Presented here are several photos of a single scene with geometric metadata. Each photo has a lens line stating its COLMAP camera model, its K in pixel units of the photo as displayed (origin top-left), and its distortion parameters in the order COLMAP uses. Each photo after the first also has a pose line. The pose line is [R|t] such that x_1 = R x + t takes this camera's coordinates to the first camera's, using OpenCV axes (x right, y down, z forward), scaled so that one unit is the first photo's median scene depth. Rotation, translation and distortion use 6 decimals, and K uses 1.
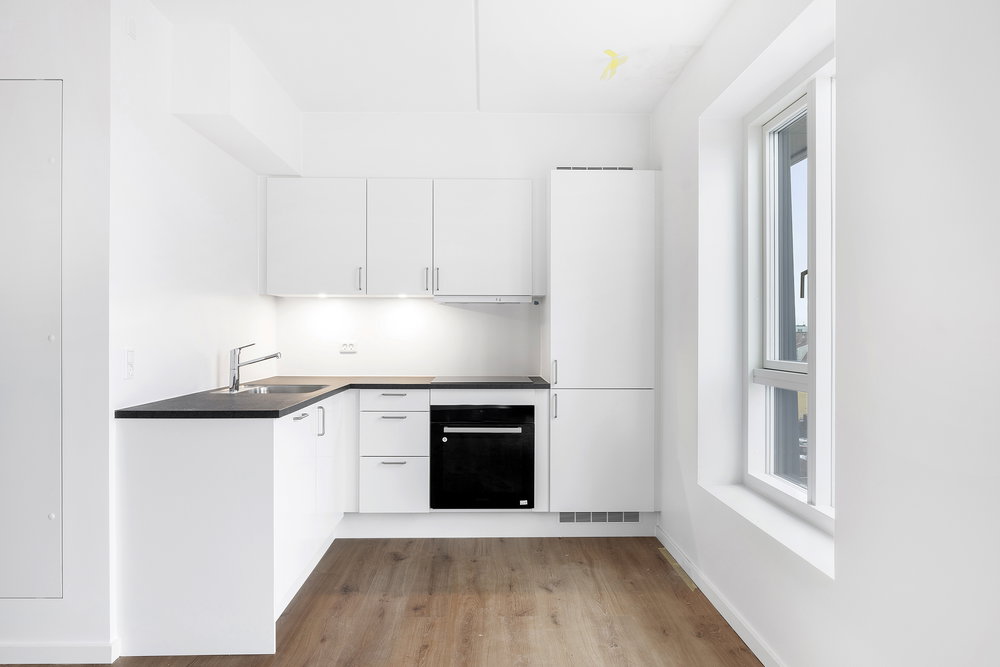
lens RADIAL K [[674.2, 0, 495.8], [0, 674.2, 335.1], [0, 0, 1]] dist [-0.001768, -0.001921]
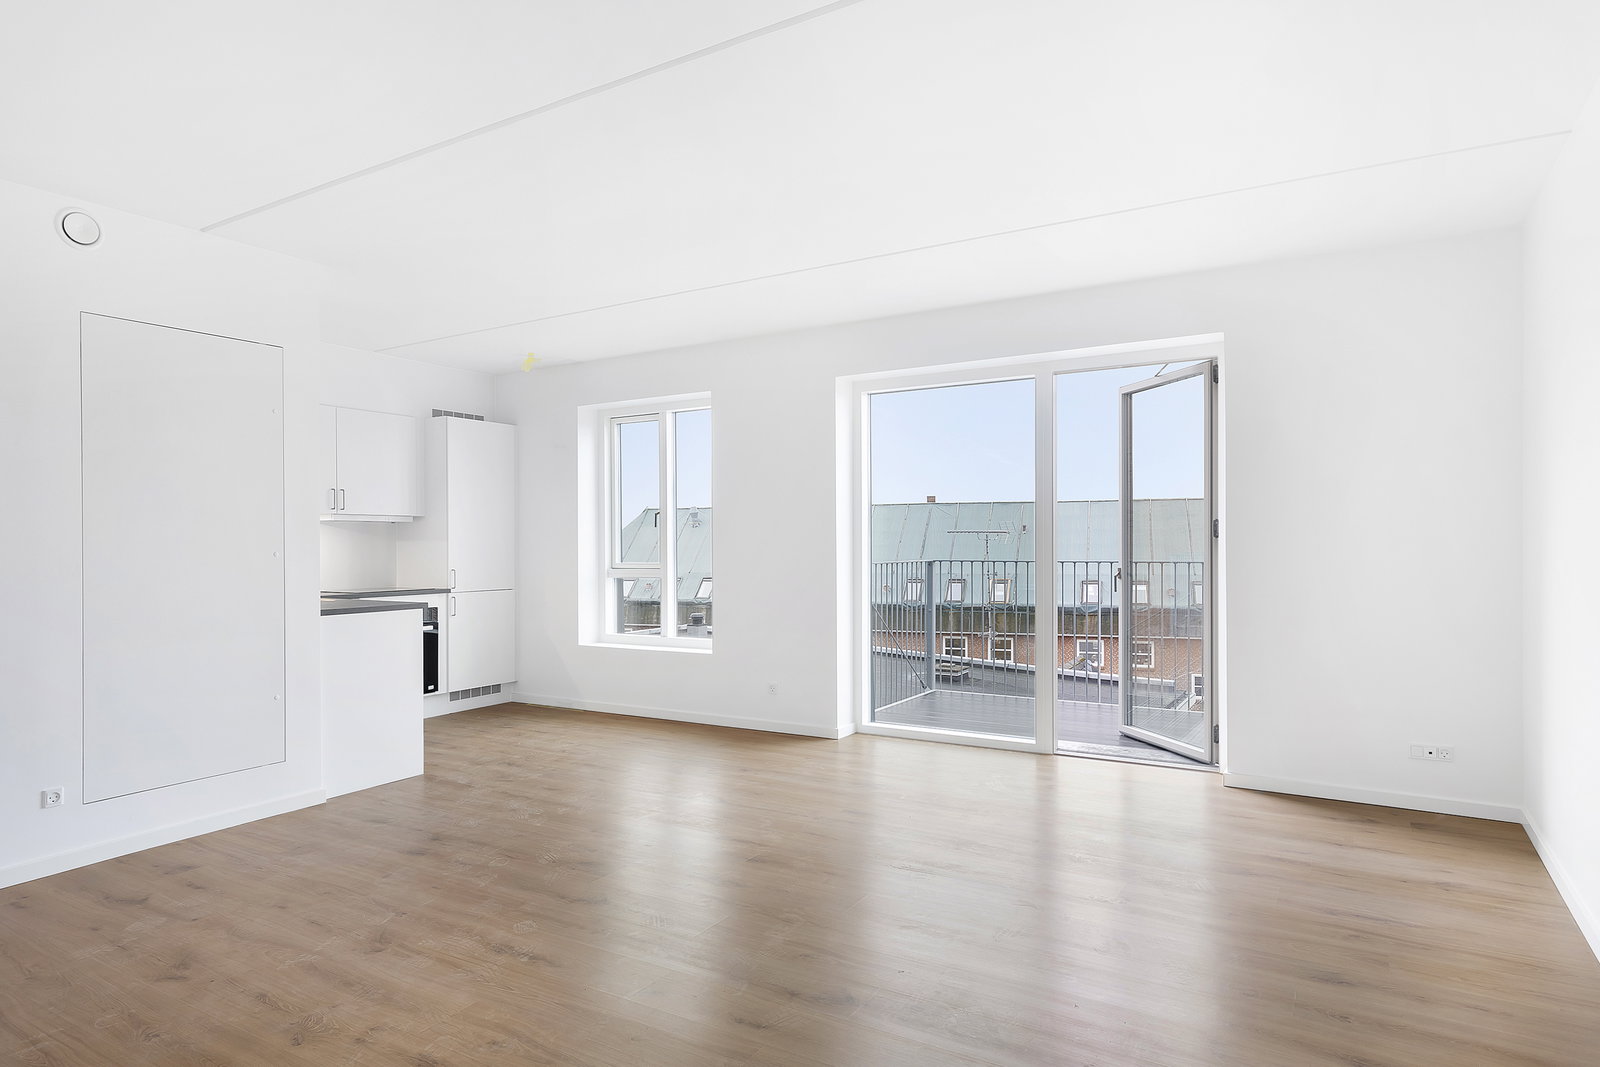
lens RADIAL K [[924.4, 0, 806.0], [0, 924.4, 544.9], [0, 0, 1]] dist [0.018500, 0.000247]
pose [[0.522533, -0.006510, 0.852594, -1.030525], [0.011033, 0.999939, 0.000874, -0.002888], [-0.852548, 0.008950, 0.522573, -0.456019]]
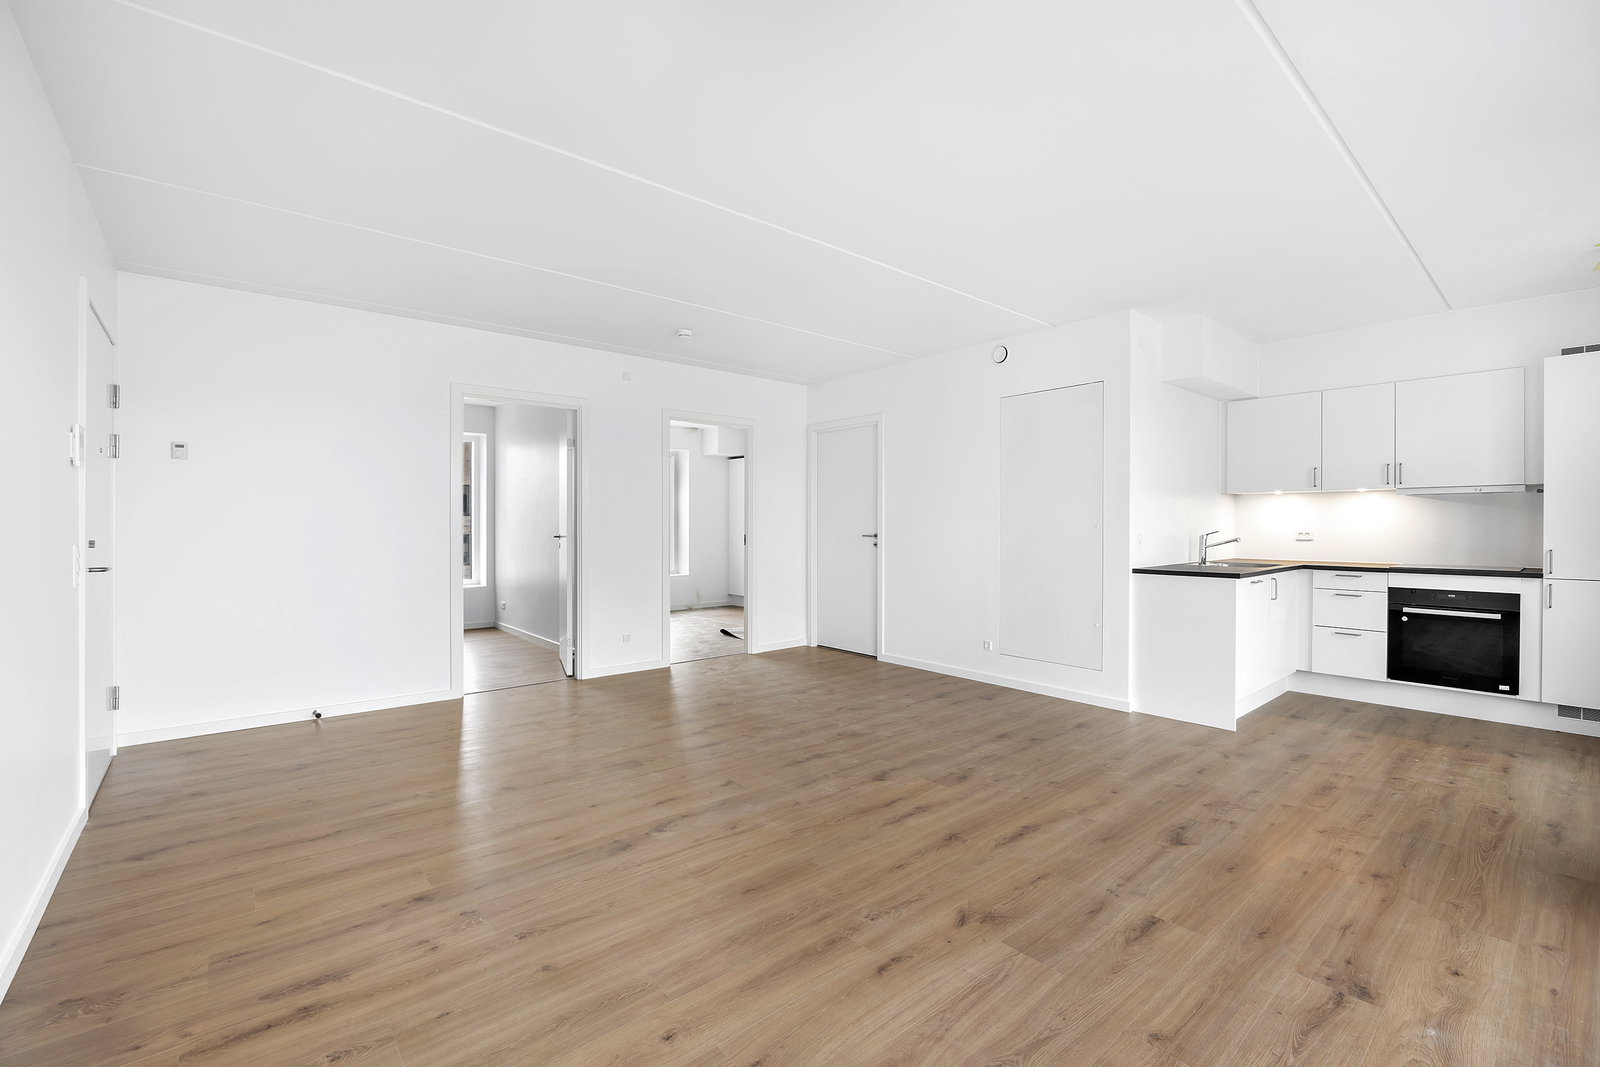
lens RADIAL K [[681.7, 0, 809.0], [0, 681.7, 534.6], [0, 0, 1]] dist [-0.004505, -0.000410]
pose [[0.648056, 0.008064, -0.761550, 0.139174], [0.000456, 0.999940, 0.010976, 0.003476], [0.761592, -0.007460, 0.648013, -0.472716]]
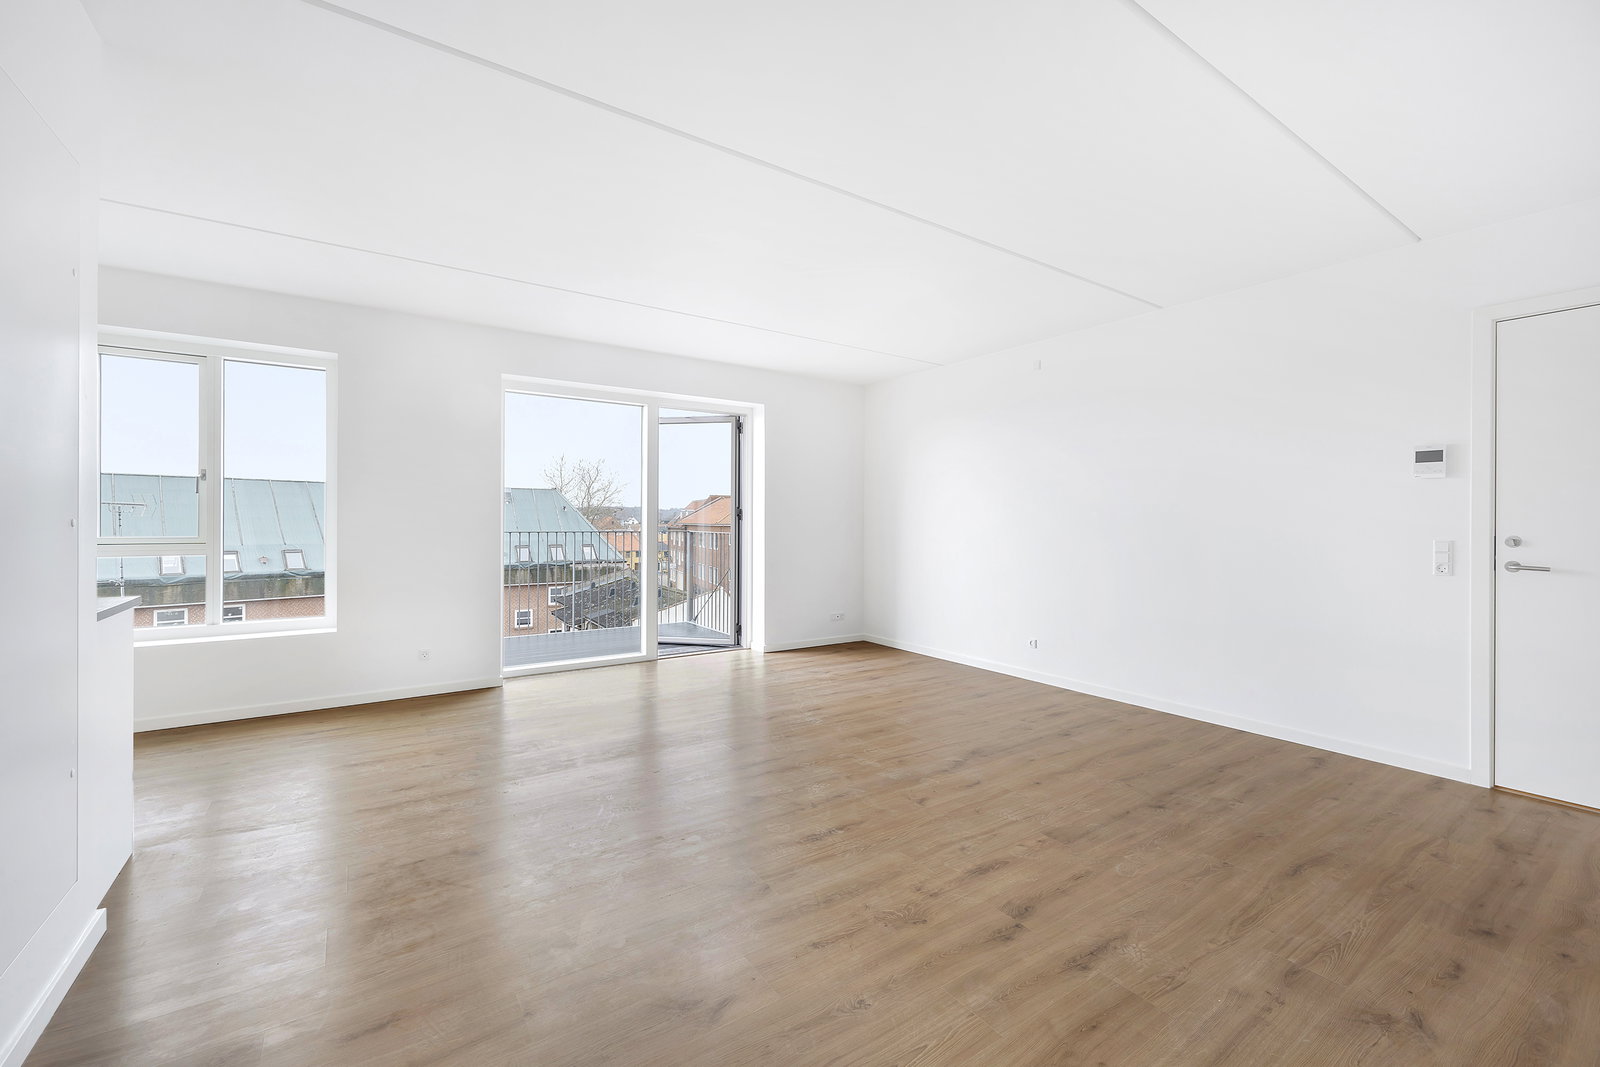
lens RADIAL K [[661.6, 0, 803.6], [0, 661.6, 518.7], [0, 0, 1]] dist [-0.001894, -0.000060]
pose [[-0.555008, -0.004625, 0.831832, -1.071810], [-0.004767, 0.999986, 0.002379, -0.005112], [-0.831831, -0.002645, -0.555022, 0.492111]]
